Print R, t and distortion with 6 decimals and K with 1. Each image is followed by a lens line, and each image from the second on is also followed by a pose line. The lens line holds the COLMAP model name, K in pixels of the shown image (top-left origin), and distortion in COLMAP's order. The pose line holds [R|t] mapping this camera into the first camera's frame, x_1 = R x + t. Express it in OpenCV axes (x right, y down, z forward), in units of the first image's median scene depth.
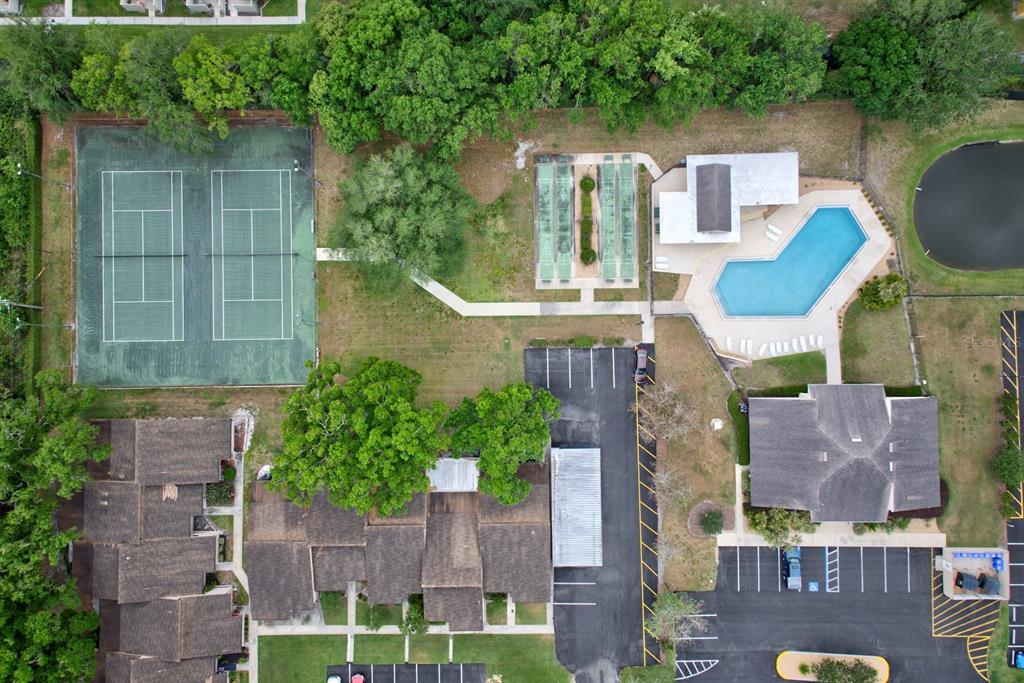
lens RADIAL K [[681.8, 0, 513.0], [0, 681.8, 338.4], [0, 0, 1]] dist [0.054814, -0.021308]
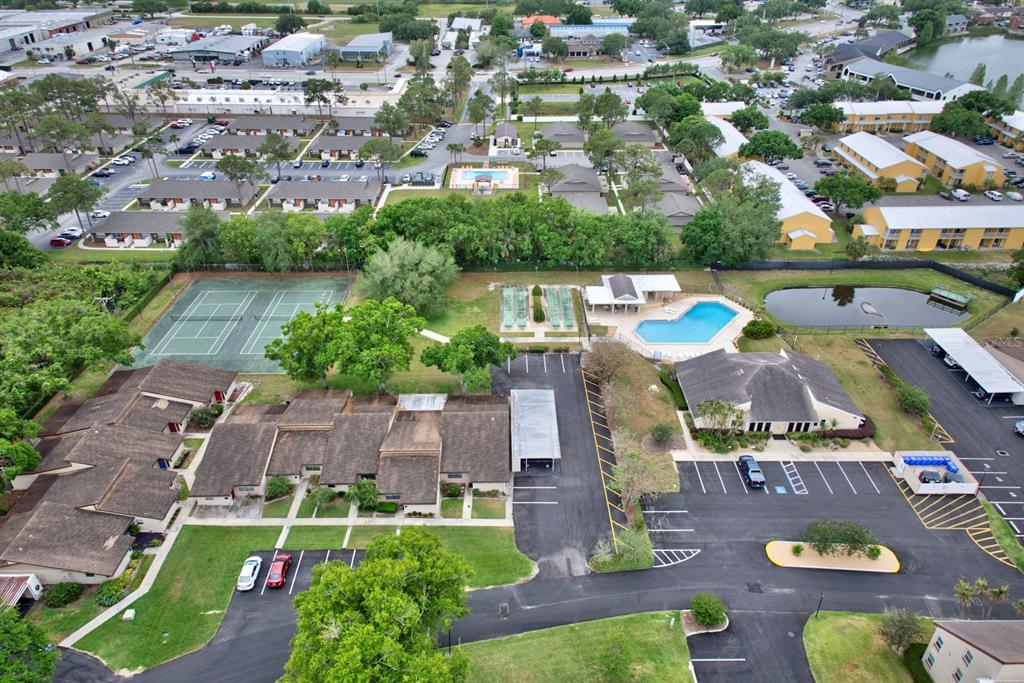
lens RADIAL K [[681.8, 0, 510.8], [0, 681.8, 345.0], [0, 0, 1]] dist [0.054814, -0.021308]
pose [[0.999842, 0.016776, 0.005926, 0.046914], [-0.004149, 0.543737, -0.839245, 1.057129], [-0.017301, 0.839088, 0.543720, 0.311081]]
